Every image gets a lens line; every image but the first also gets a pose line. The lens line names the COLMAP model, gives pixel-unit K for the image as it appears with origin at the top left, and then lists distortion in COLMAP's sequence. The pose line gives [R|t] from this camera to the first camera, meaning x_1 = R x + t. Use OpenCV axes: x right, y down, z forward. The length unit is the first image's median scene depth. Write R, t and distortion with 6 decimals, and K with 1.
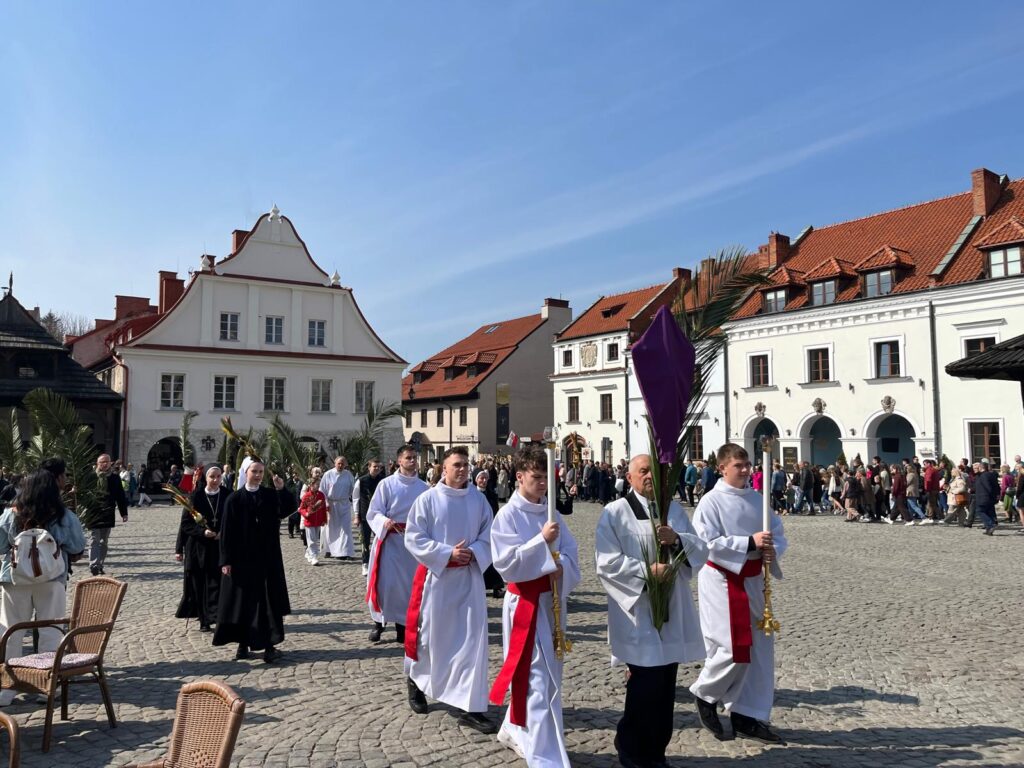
lens RADIAL K [[801.9, 0, 512.0], [0, 801.9, 384.0], [0, 0, 1]] dist [-0.002300, -0.003868]
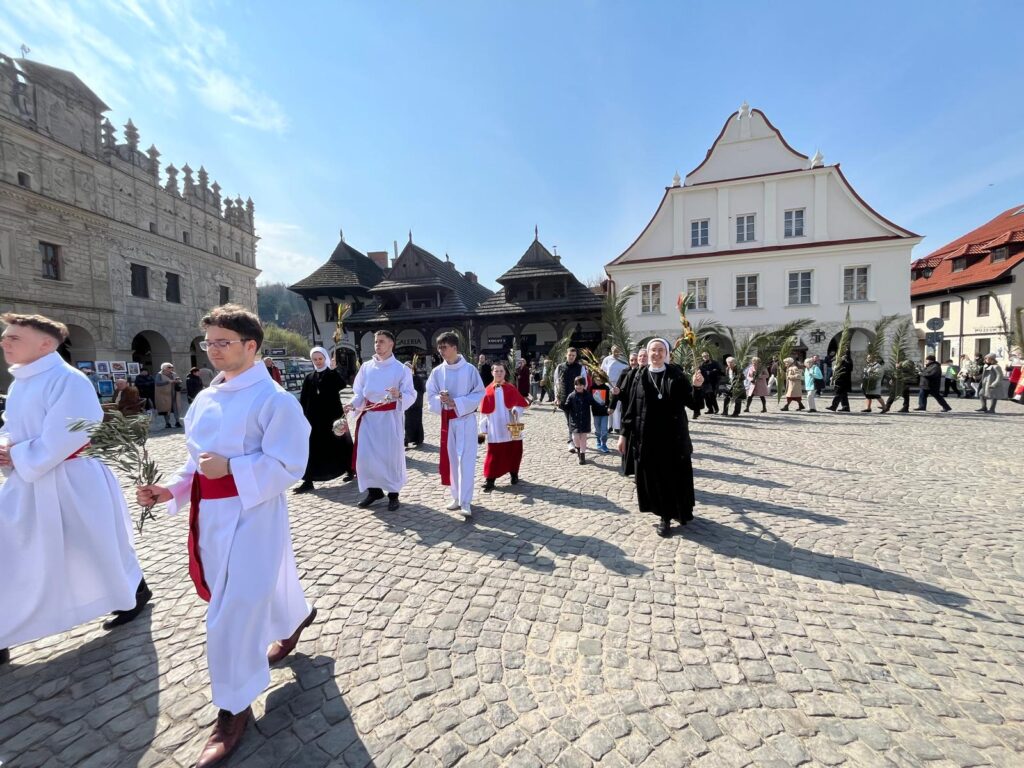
lens RADIAL K [[425.2, 0, 512.0], [0, 425.2, 384.0], [0, 0, 1]] dist [0.000713, -0.000232]
pose [[0.662250, 0.028494, -0.748741, -0.079769], [0.086250, 0.989735, 0.113952, 0.041954], [0.744302, -0.140043, 0.652994, 0.387230]]
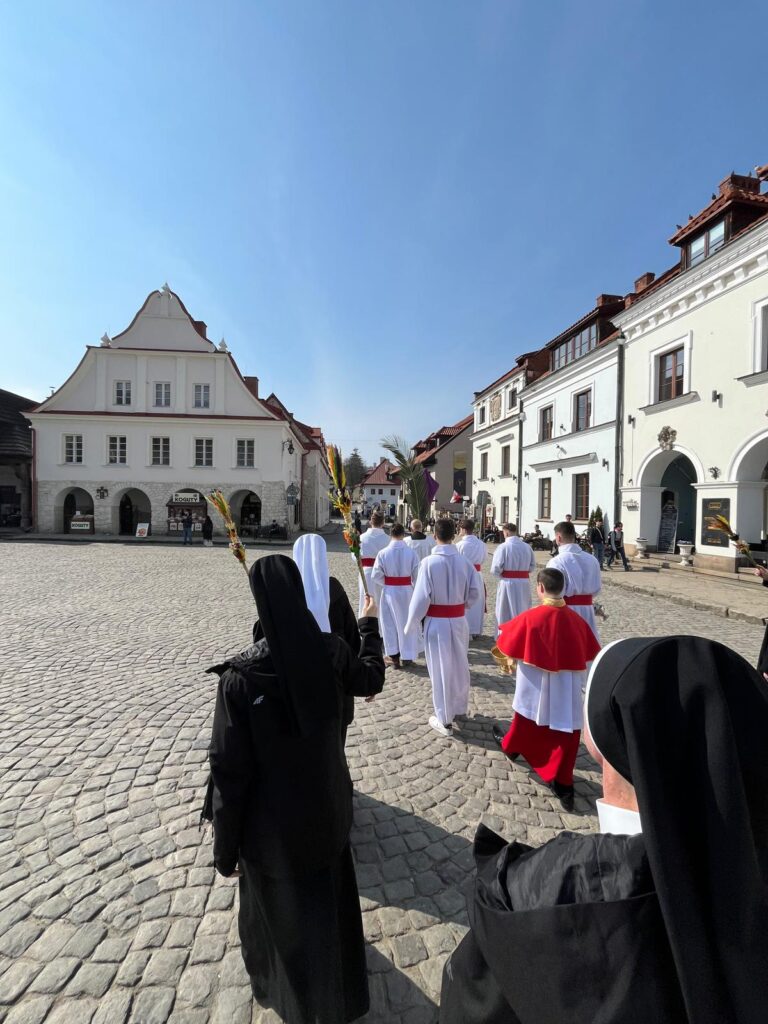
lens RADIAL K [[425.2, 0, 384.0], [0, 425.2, 512.0], [0, 0, 1]] dist [0.000713, -0.000232]
pose [[0.891077, 0.019611, -0.453429, 0.255483], [0.017431, 0.996850, 0.077371, 0.056709], [0.453518, -0.076848, 0.887928, 0.586395]]
